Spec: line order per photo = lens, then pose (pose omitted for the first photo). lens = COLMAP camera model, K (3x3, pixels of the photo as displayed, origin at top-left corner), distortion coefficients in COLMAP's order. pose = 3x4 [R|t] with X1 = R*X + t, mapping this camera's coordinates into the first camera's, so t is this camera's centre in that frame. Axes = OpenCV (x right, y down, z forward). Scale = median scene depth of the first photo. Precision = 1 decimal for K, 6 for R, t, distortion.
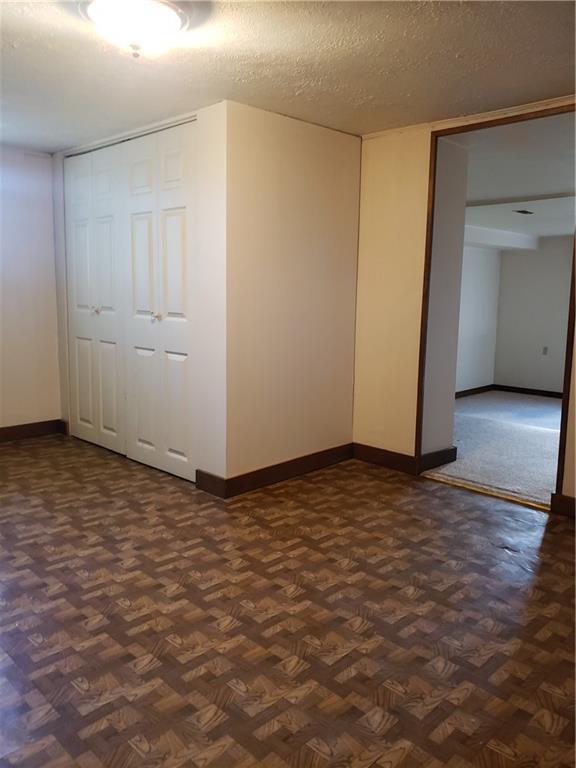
lens RADIAL K [[621.4, 0, 287.1], [0, 621.4, 371.2], [0, 0, 1]] dist [-0.004175, -0.005326]
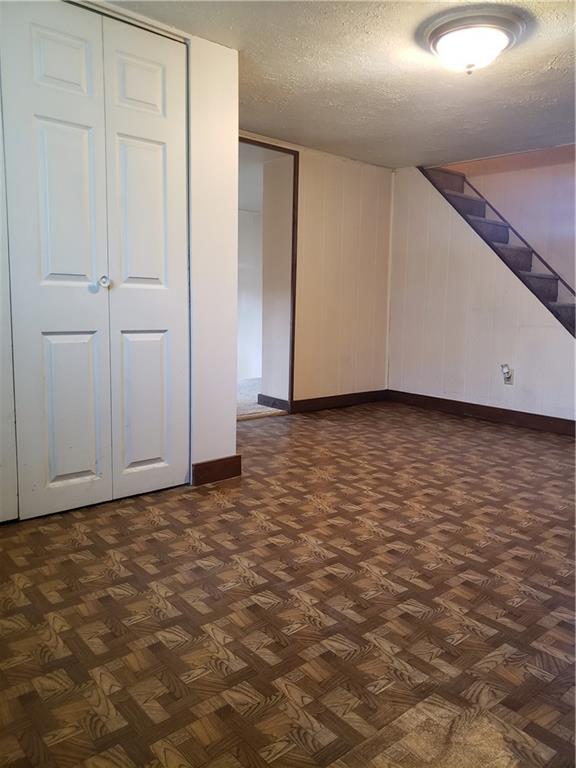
lens RADIAL K [[597.9, 0, 288.0], [0, 597.9, 384.0], [0, 0, 1]] dist [0.019463, -0.002216]
pose [[0.050544, -0.132617, 0.989878, -1.090088], [0.134814, 0.982979, 0.124809, -0.039412], [-0.989581, 0.127141, 0.067562, 0.939705]]
